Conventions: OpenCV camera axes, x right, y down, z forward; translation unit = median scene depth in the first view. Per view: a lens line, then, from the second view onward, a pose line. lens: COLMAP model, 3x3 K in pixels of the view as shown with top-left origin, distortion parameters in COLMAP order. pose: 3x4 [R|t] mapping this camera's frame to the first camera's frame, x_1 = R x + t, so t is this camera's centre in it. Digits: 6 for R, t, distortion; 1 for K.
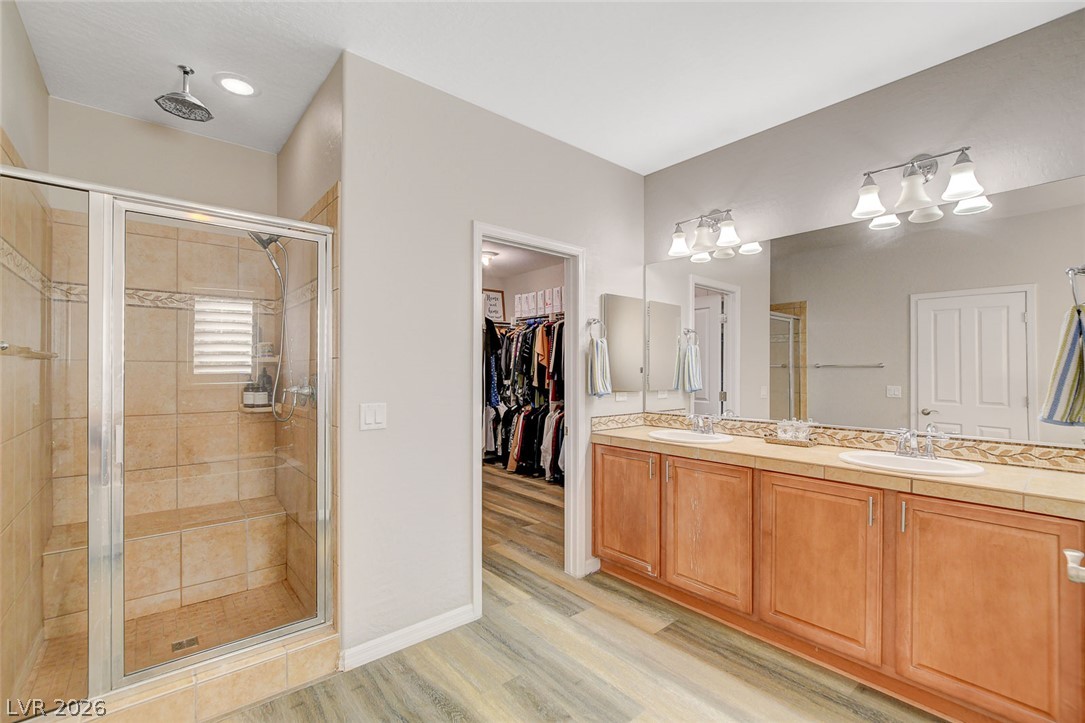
lens RADIAL K [[482.7, 0, 537.2], [0, 482.7, 368.2], [0, 0, 1]] dist [-0.020157, 0.004663]
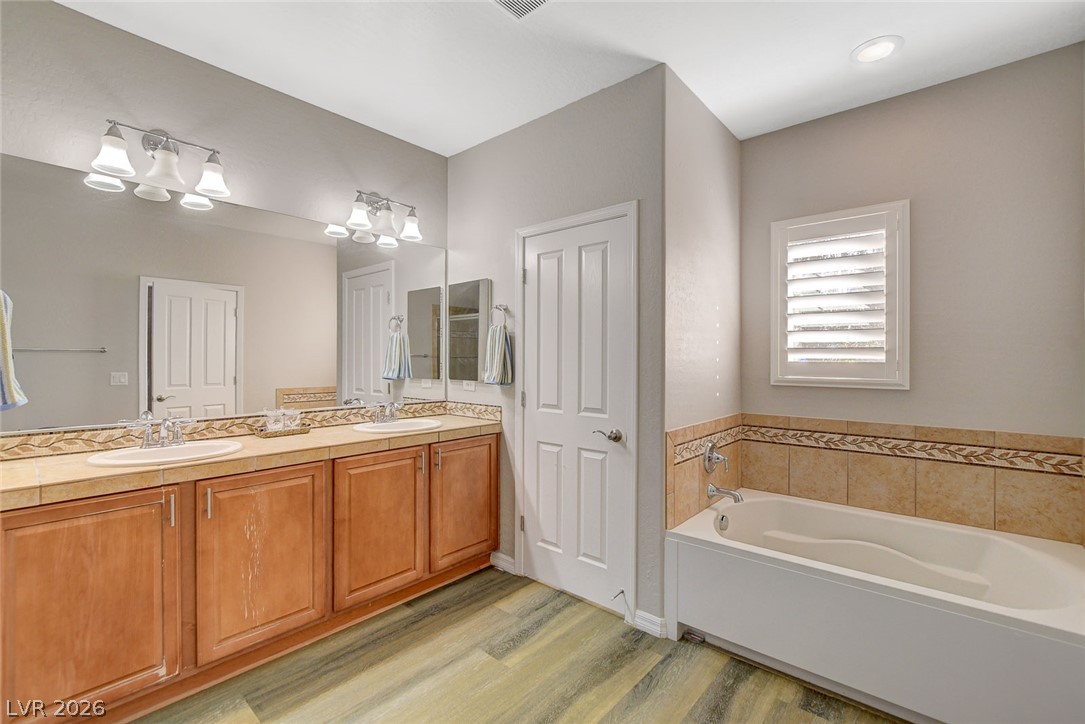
lens RADIAL K [[482.7, 0, 557.2], [0, 482.7, 354.7], [0, 0, 1]] dist [-0.020157, 0.004663]
pose [[-0.193264, 0.004664, 0.981136, -0.530486], [-0.007281, 0.999954, -0.006187, 0.002772], [-0.981120, -0.008340, -0.193221, 0.685081]]
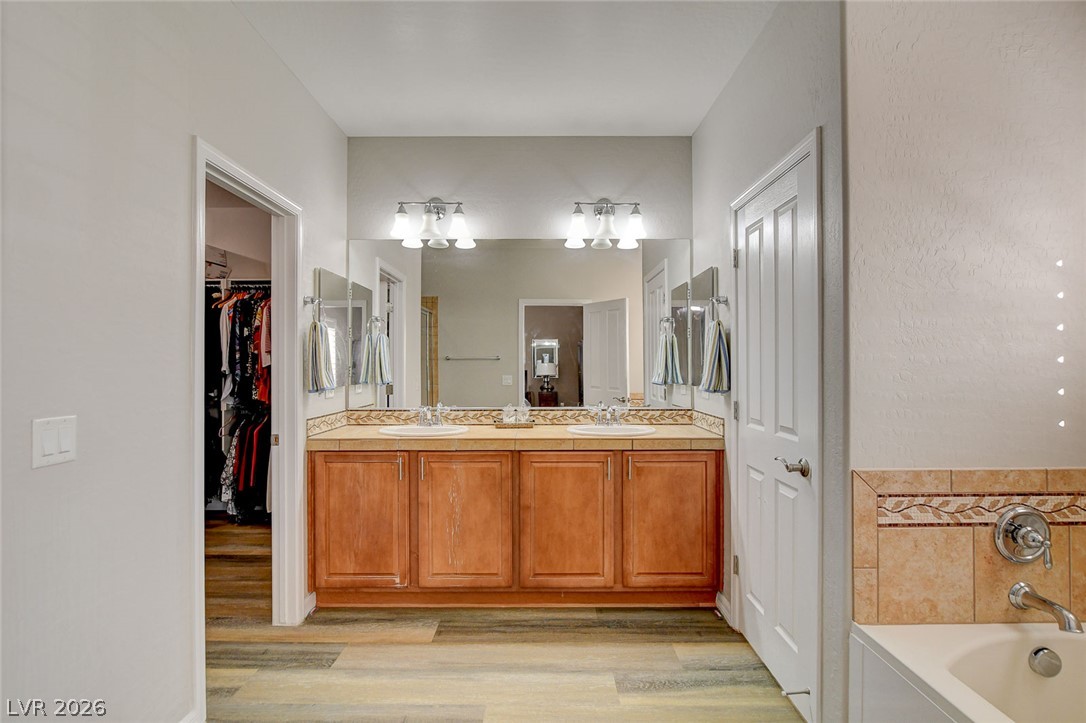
lens RADIAL K [[543.4, 0, 547.9], [0, 543.4, 360.2], [0, 0, 1]] dist [-0.012436, 0.002496]
pose [[0.630073, 0.003911, 0.776526, -0.422740], [-0.000146, 0.999988, -0.004918, 0.009450], [-0.776536, 0.002985, 0.630066, 0.152817]]
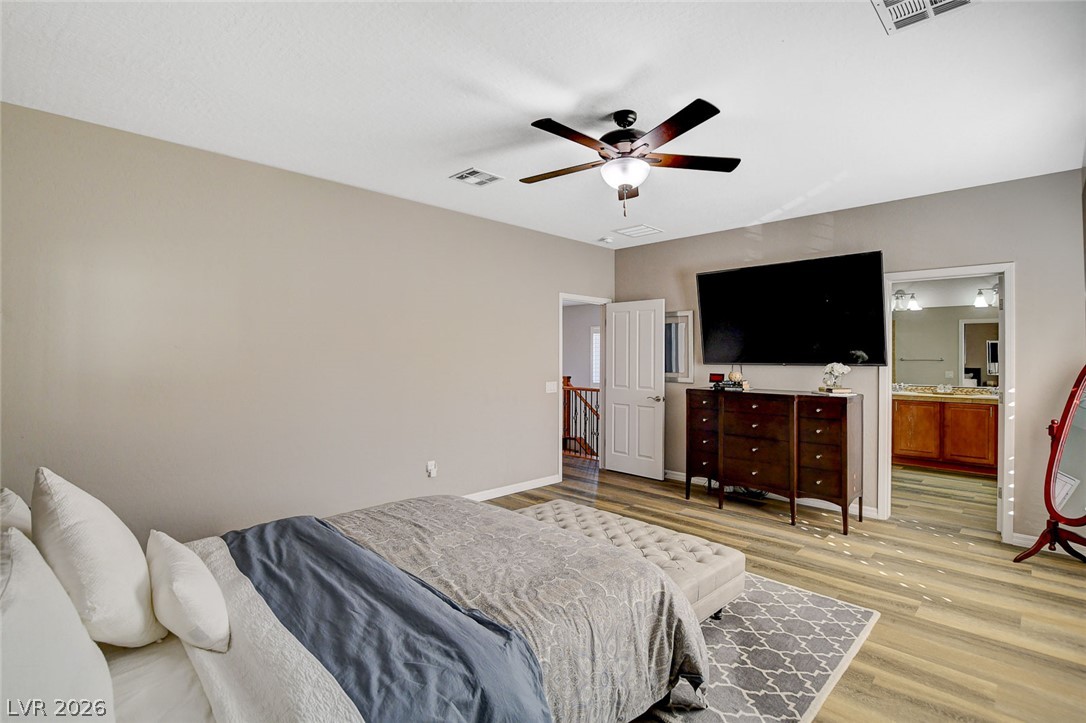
lens RADIAL K [[499.1, 0, 551.6], [0, 499.1, 356.0], [0, 0, 1]] dist [-0.019968, -0.000655]
pose [[0.994157, 0.001420, 0.107938, -1.796511], [-0.001607, 0.999997, 0.001644, -0.038965], [-0.107935, -0.001807, 0.994156, -1.325297]]
